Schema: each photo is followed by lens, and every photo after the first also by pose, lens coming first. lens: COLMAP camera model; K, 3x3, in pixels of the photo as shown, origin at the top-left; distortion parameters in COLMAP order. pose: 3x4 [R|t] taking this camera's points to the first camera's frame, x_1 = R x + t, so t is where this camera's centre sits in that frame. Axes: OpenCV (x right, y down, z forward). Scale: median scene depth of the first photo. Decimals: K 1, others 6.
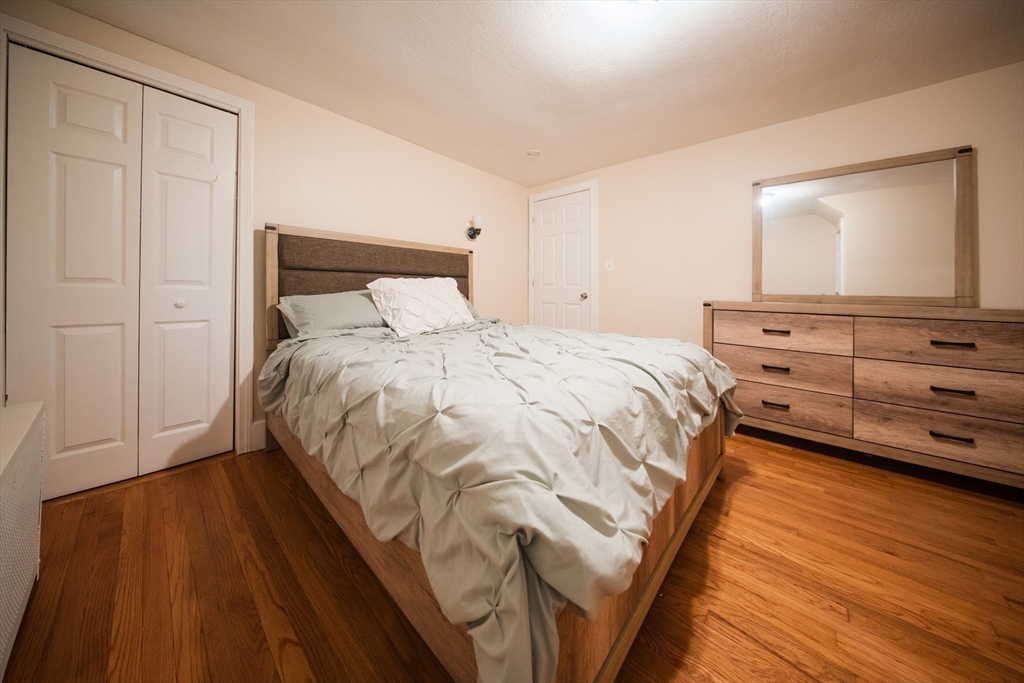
lens RADIAL K [[321.7, 0, 510.5], [0, 321.7, 294.7], [0, 0, 1]] dist [0.000021, -0.002617]
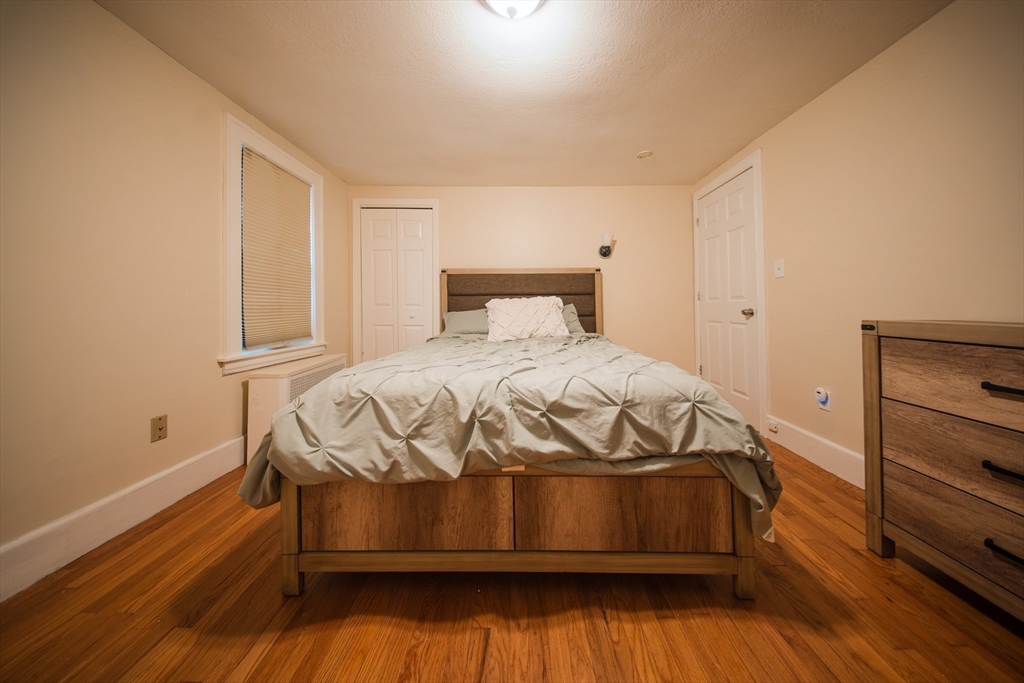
lens RADIAL K [[311.6, 0, 514.1], [0, 311.6, 310.6], [0, 0, 1]] dist [0.001306, -0.001836]
pose [[0.660345, -0.004980, -0.750946, 0.654335], [0.000672, 0.999982, -0.006040, 0.005668], [0.750962, 0.003484, 0.660336, 0.197288]]
